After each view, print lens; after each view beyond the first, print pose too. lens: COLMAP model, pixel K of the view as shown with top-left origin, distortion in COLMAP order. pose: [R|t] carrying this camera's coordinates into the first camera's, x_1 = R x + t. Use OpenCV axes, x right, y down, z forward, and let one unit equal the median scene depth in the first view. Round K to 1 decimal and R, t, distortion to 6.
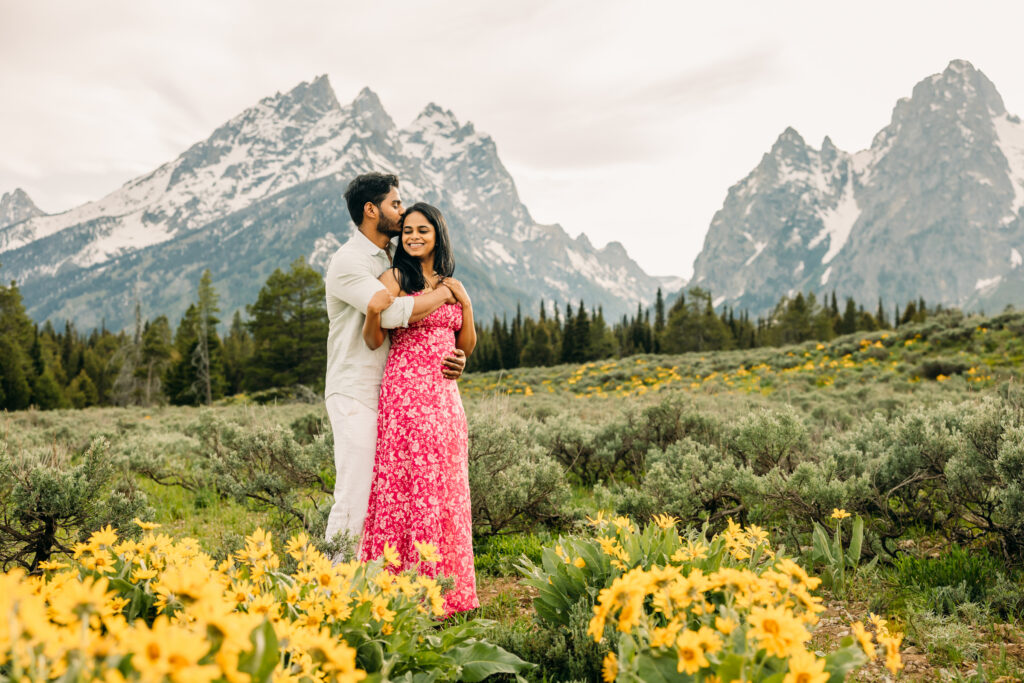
lens RADIAL K [[1247.5, 0, 516.5], [0, 1247.5, 335.7], [0, 0, 1]] dist [0.039512, 0.000000]
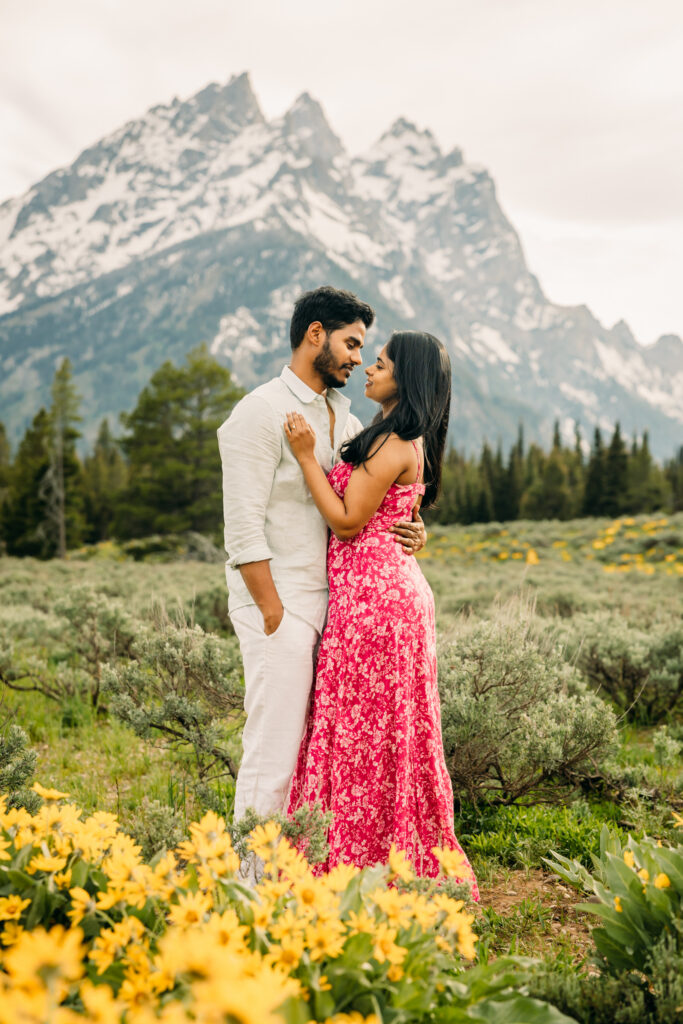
lens RADIAL K [[1883.1, 0, 318.9], [0, 1883.1, 488.1], [0, 0, 1]] dist [0.024525, 0.000000]
pose [[0.994972, 0.039419, -0.092075, -0.012168], [-0.037276, 0.998995, 0.024881, -0.012827], [0.092963, -0.021324, 0.995441, -0.011071]]
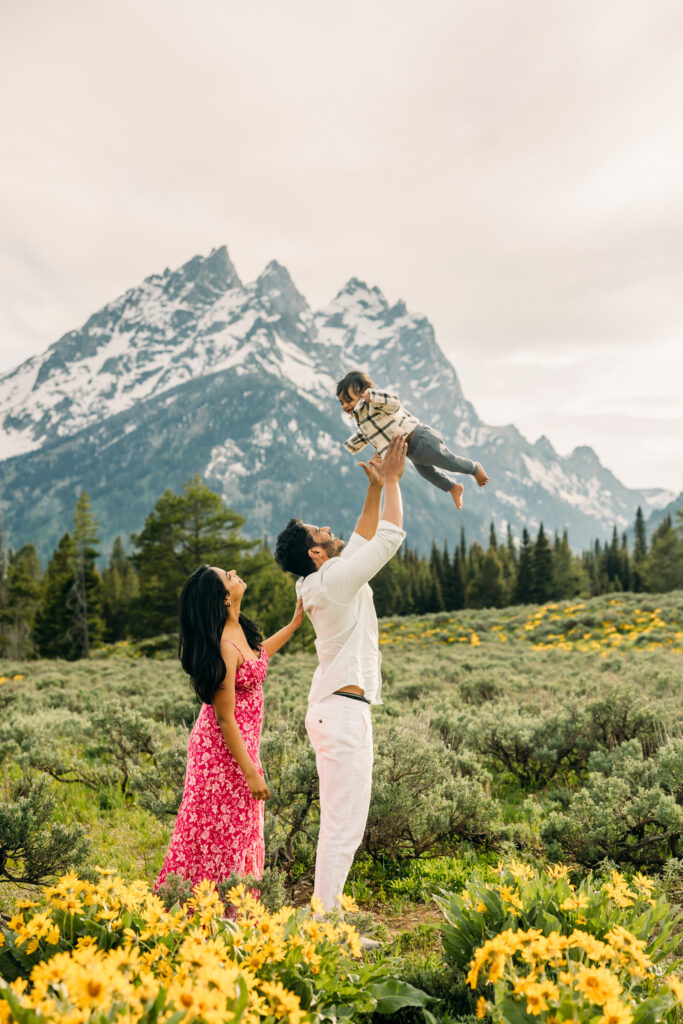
lens RADIAL K [[1765.6, 0, 342.7], [0, 1765.6, 453.7], [0, 0, 1]] dist [0.045505, 0.000000]
pose [[0.997088, -0.006683, -0.075960, 0.011864], [0.004691, 0.999641, -0.026376, -0.045239], [0.076109, 0.025943, 0.996762, -0.149236]]
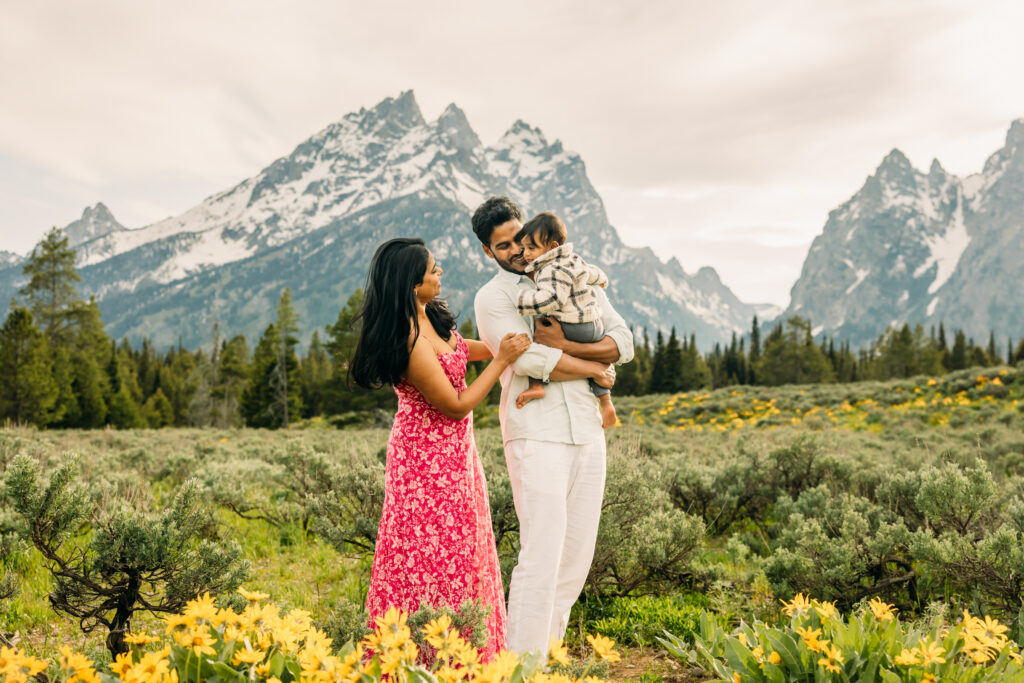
lens RADIAL K [[1247.5, 0, 505.9], [0, 1247.5, 337.0], [0, 0, 1]] dist [0.039512, 0.000000]
pose [[0.998041, 0.020261, -0.059187, -0.019191], [-0.021283, 0.999634, -0.016682, -0.002324], [0.058828, 0.017909, 0.998107, 0.041733]]
